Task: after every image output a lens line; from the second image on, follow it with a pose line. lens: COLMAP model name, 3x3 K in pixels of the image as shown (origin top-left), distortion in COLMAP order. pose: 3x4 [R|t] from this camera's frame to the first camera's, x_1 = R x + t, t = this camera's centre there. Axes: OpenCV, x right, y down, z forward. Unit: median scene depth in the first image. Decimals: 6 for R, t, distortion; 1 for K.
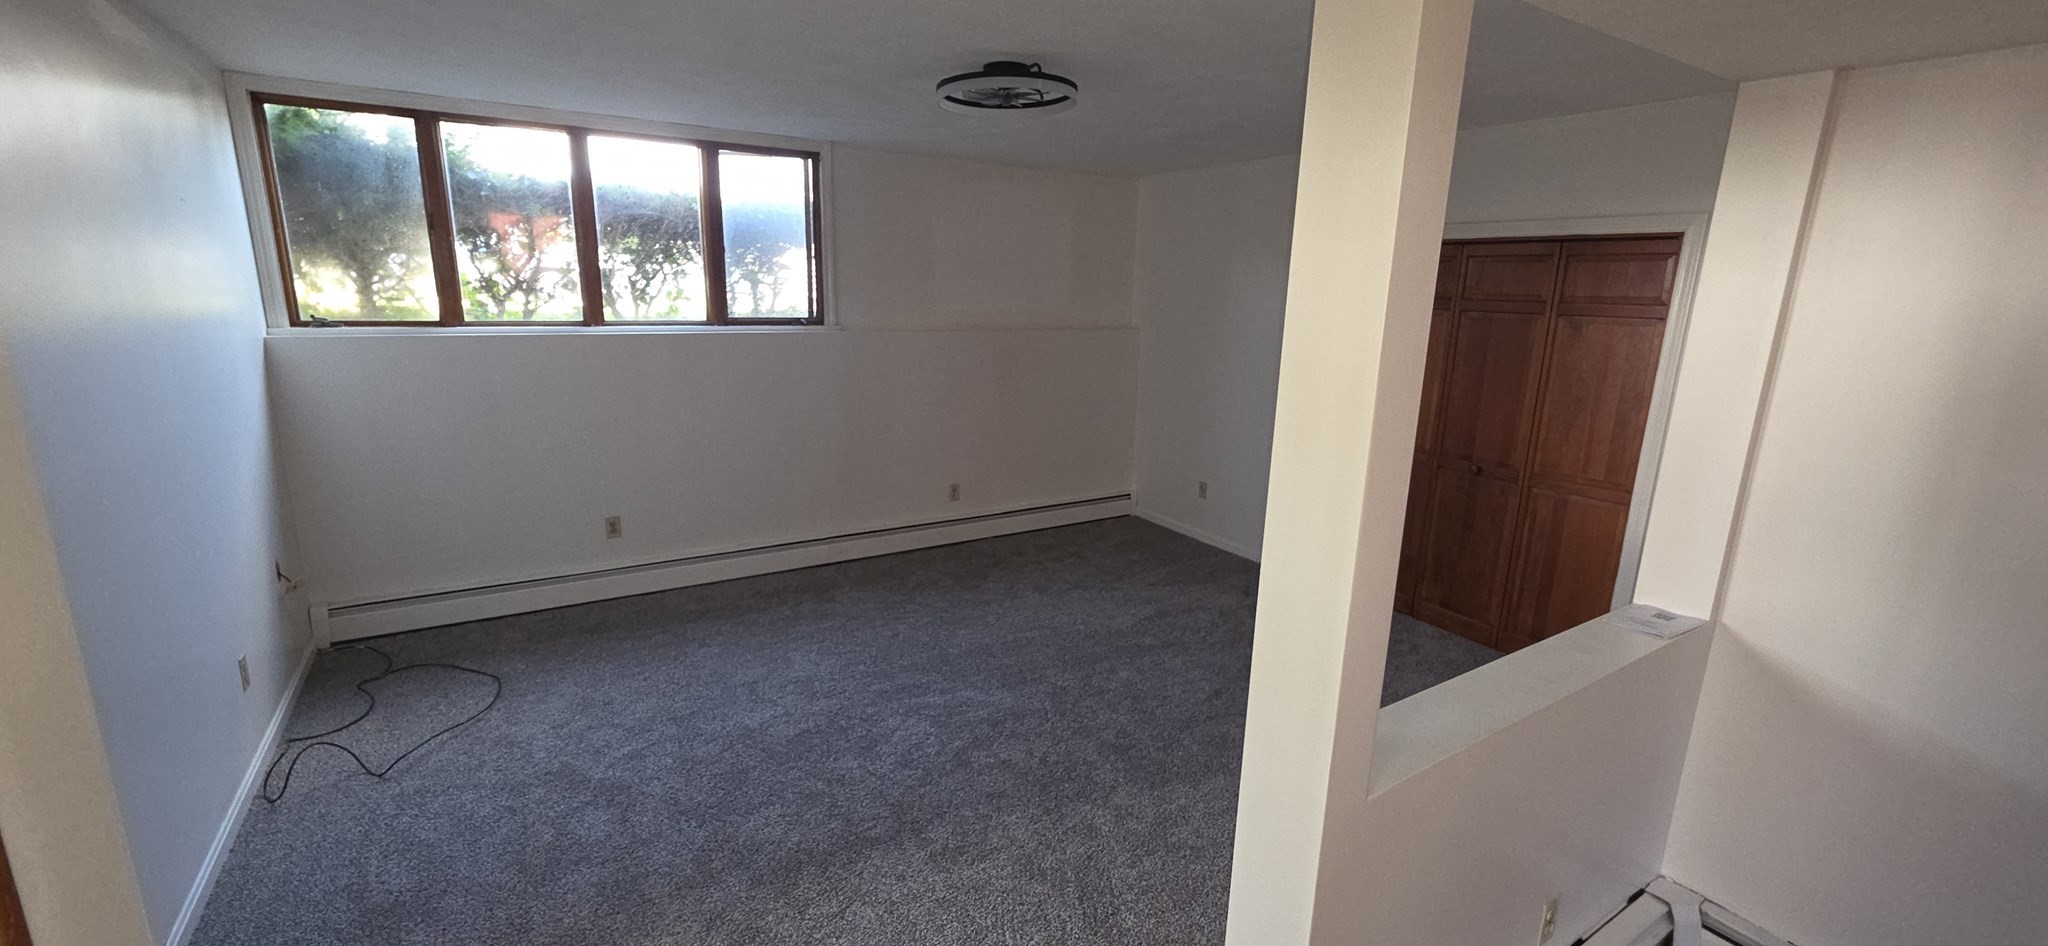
lens RADIAL K [[817.5, 0, 1028.6], [0, 817.5, 475.9], [0, 0, 1]] dist [0.002813, 0.000844]
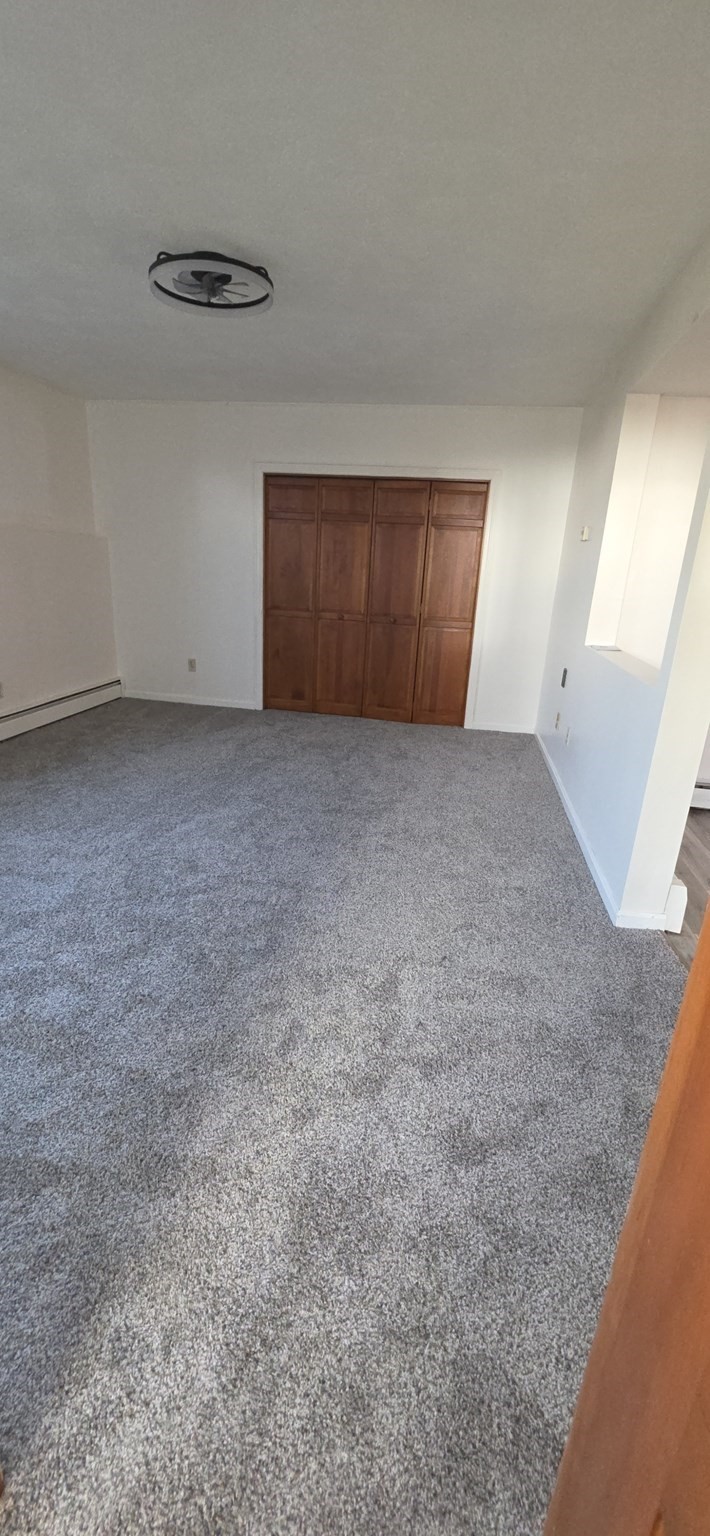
lens RADIAL K [[613.1, 0, 358.8], [0, 613.1, 767.9], [0, 0, 1]] dist [0.002813, 0.000844]
pose [[0.671061, -0.222924, 0.707094, -0.503159], [0.134871, 0.974517, 0.179236, 0.055264], [-0.729031, -0.024912, 0.684027, 0.181175]]
